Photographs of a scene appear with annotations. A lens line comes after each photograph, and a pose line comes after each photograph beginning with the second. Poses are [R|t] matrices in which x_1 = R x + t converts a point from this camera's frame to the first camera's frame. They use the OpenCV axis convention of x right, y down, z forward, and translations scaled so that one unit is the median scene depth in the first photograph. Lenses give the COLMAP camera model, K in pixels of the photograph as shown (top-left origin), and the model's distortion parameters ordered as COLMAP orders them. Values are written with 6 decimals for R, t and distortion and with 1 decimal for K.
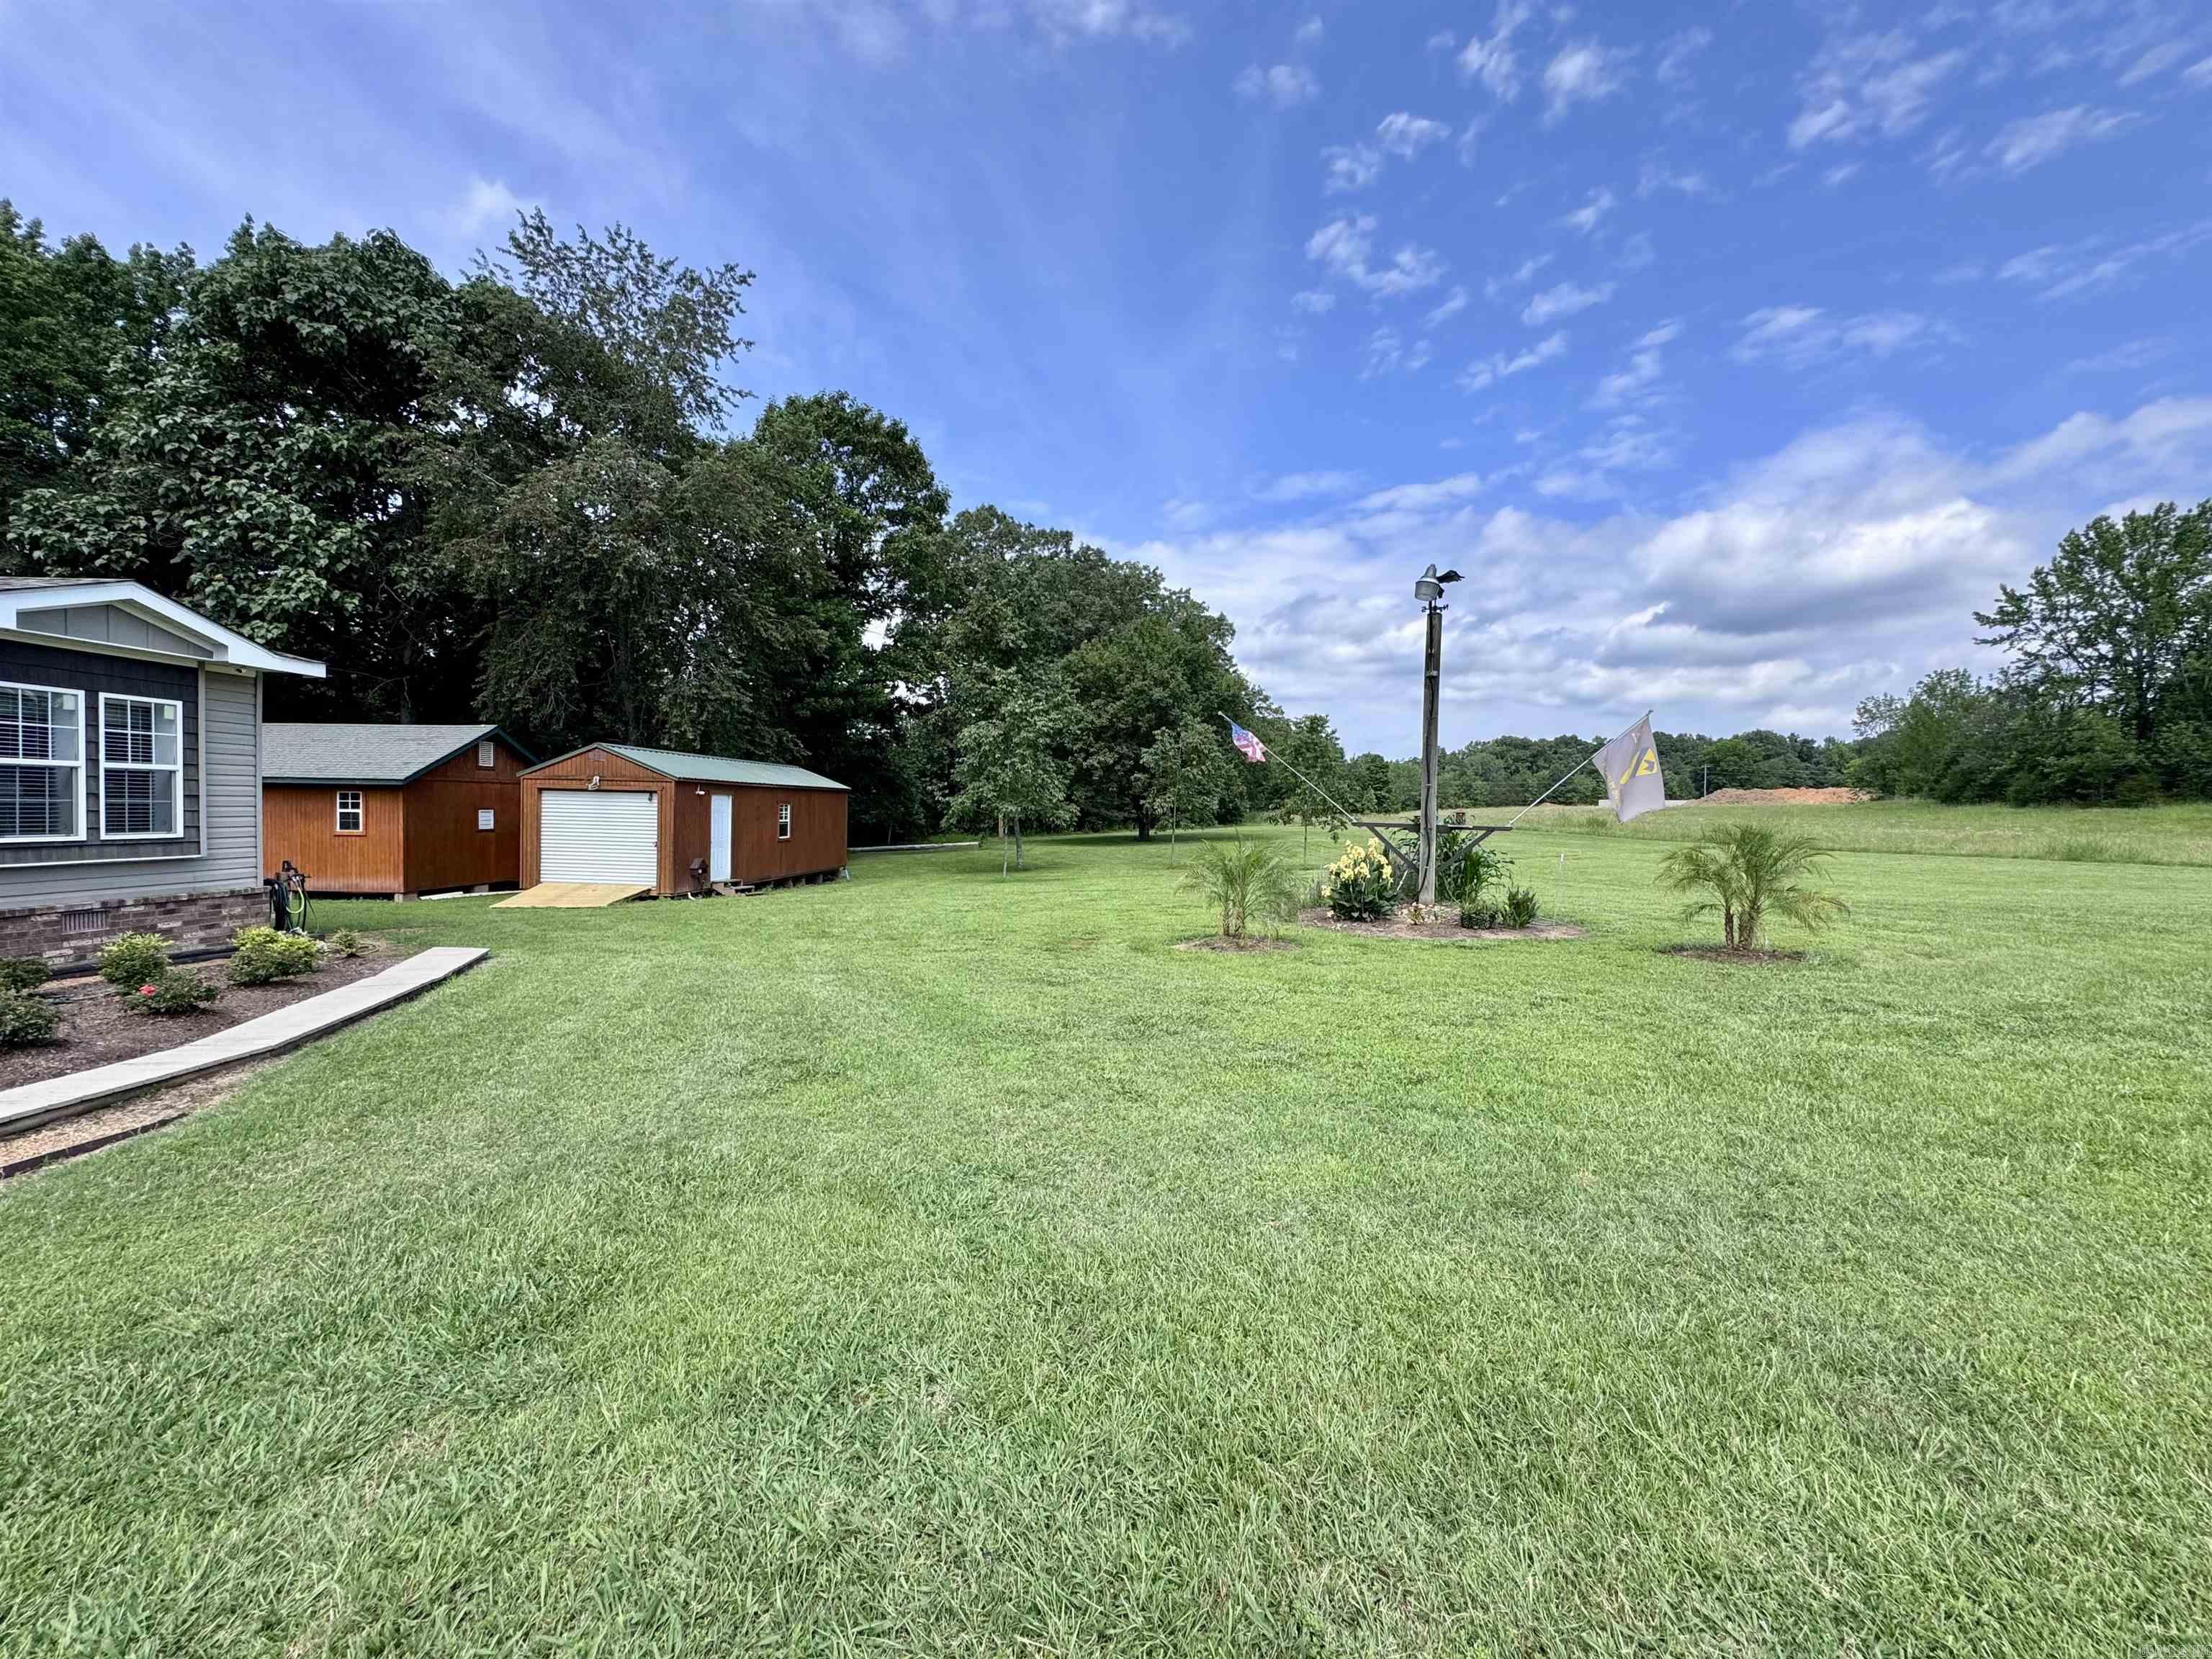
lens RADIAL K [[882.5, 0, 1105.5], [0, 882.5, 828.2], [0, 0, 1]] dist [-0.003606, 0.001000]
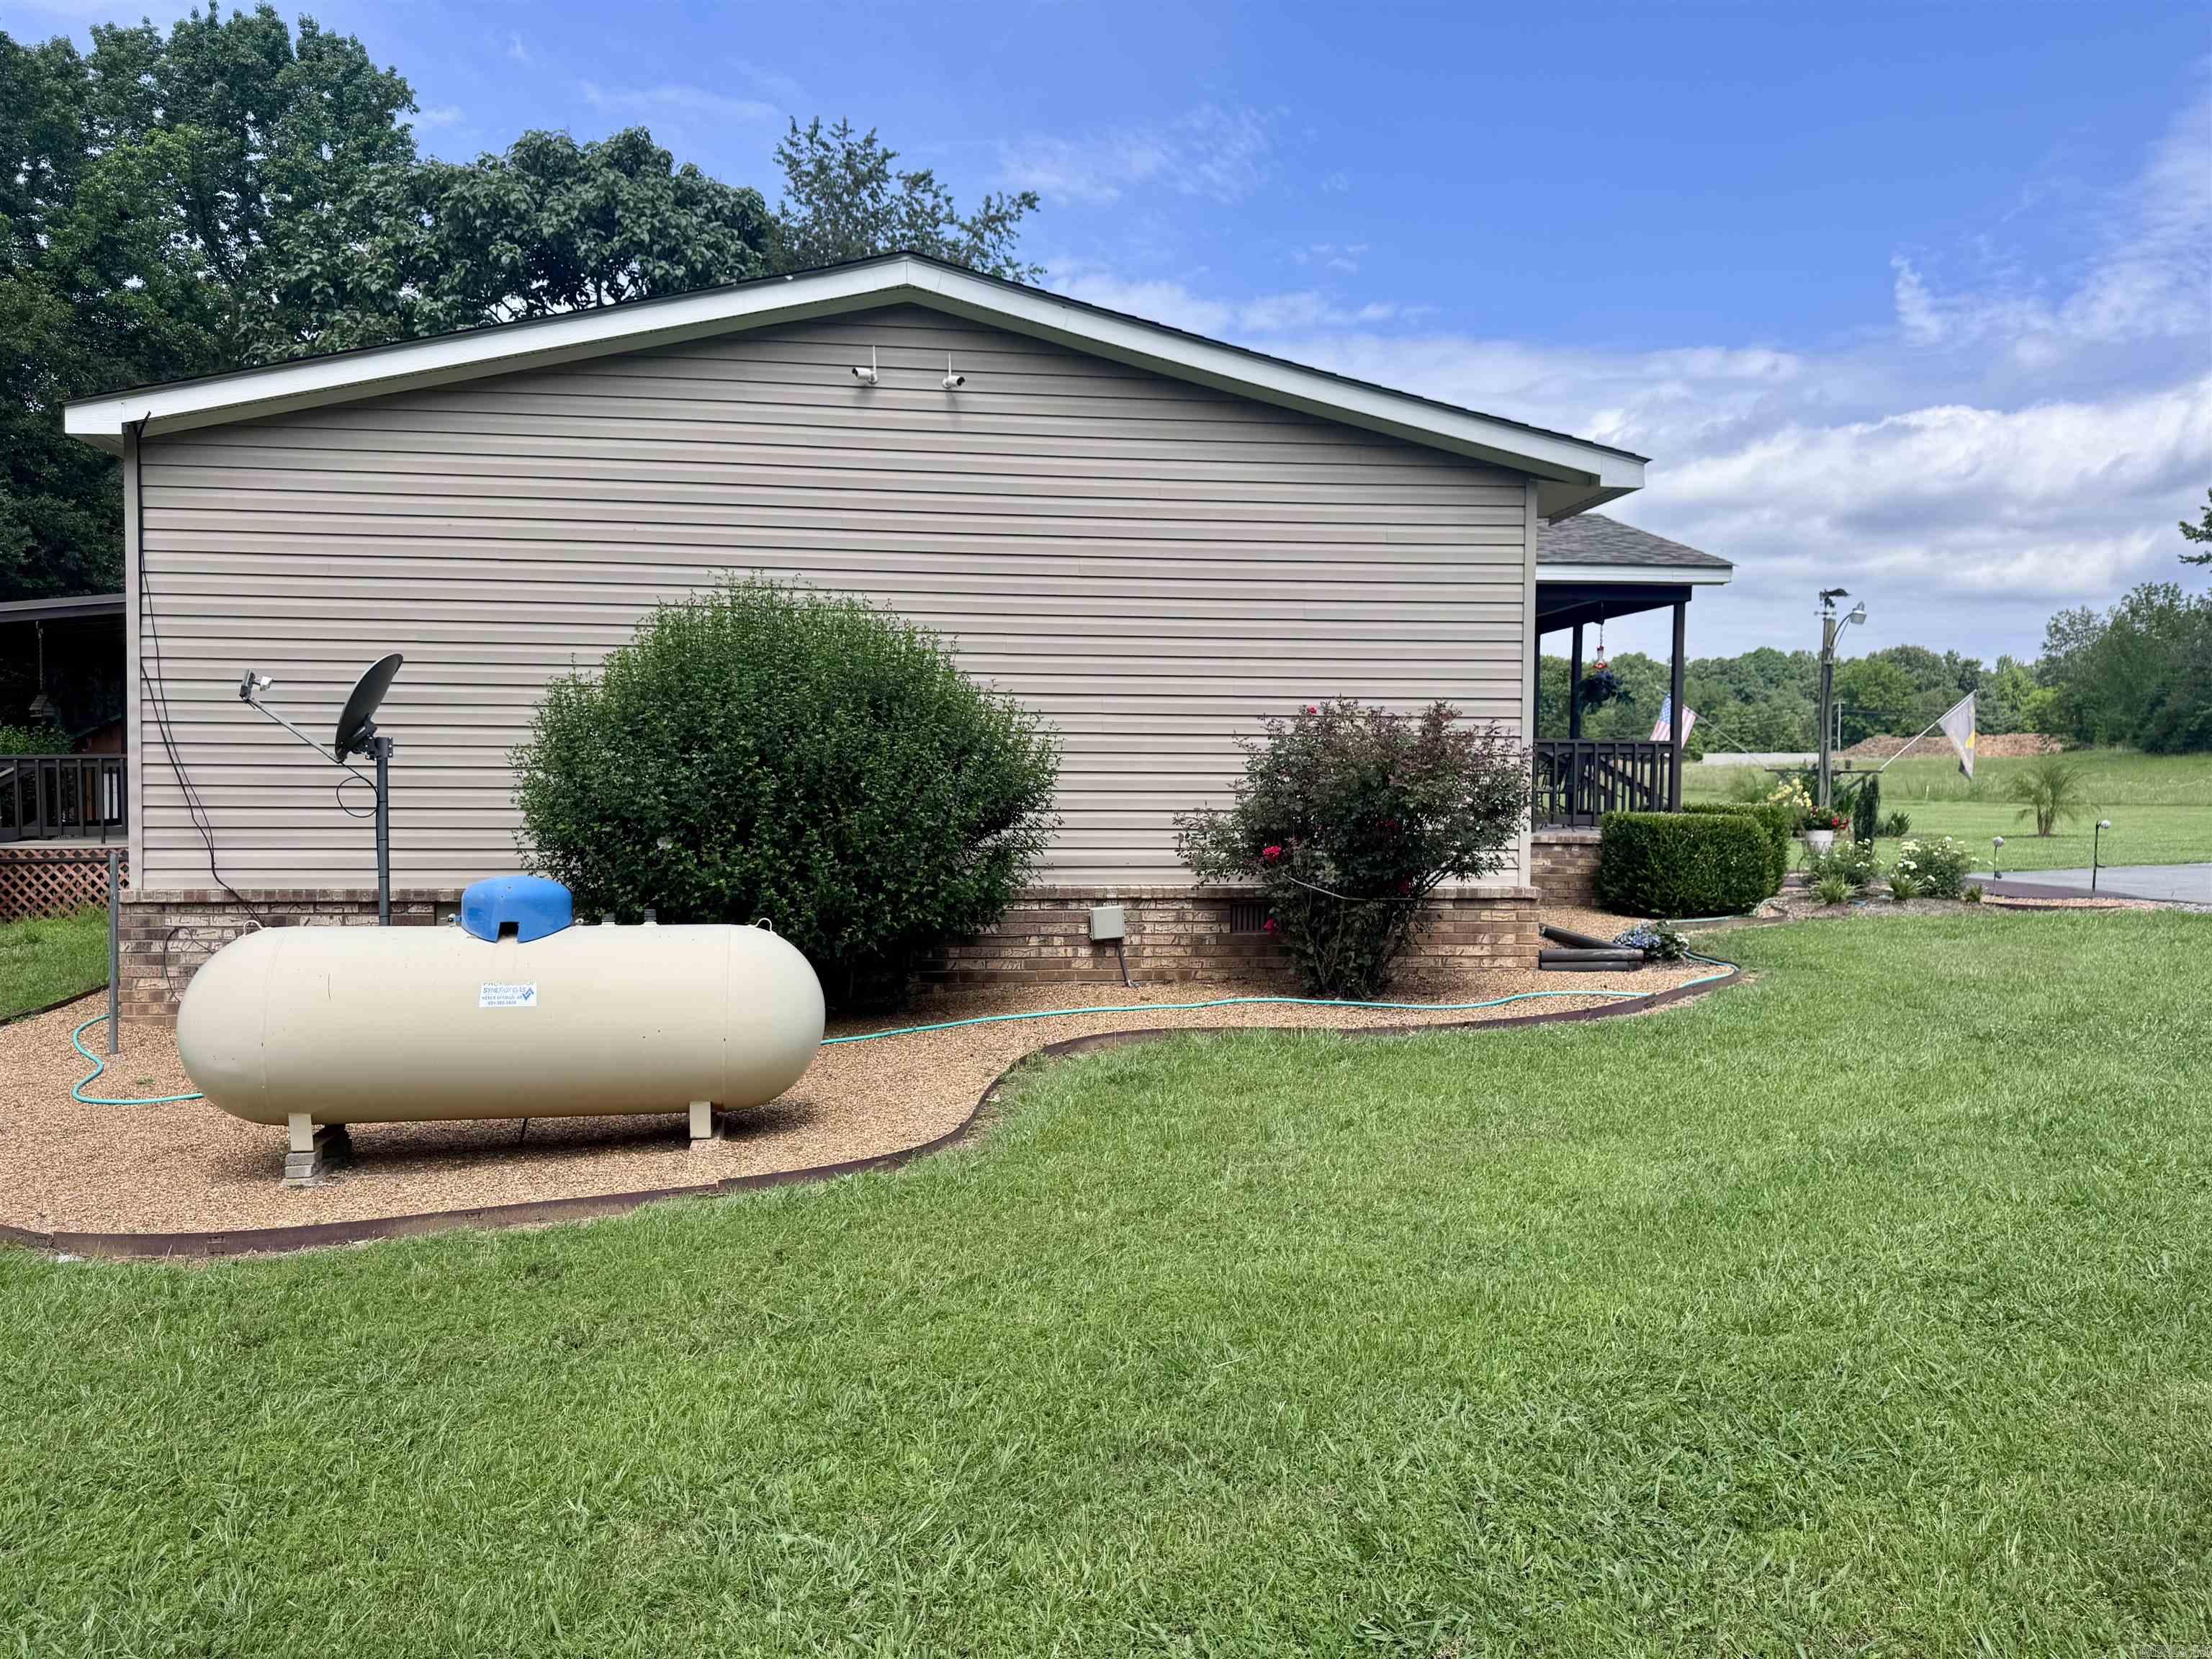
lens RADIAL K [[1576.2, 0, 1110.6], [0, 1576.2, 838.2], [0, 0, 1]] dist [0.002235, -0.003967]
pose [[0.984166, -0.018353, 0.176298, -0.169272], [0.015426, 0.999720, 0.017957, 0.006032], [-0.176578, -0.014953, 0.984173, -0.179434]]
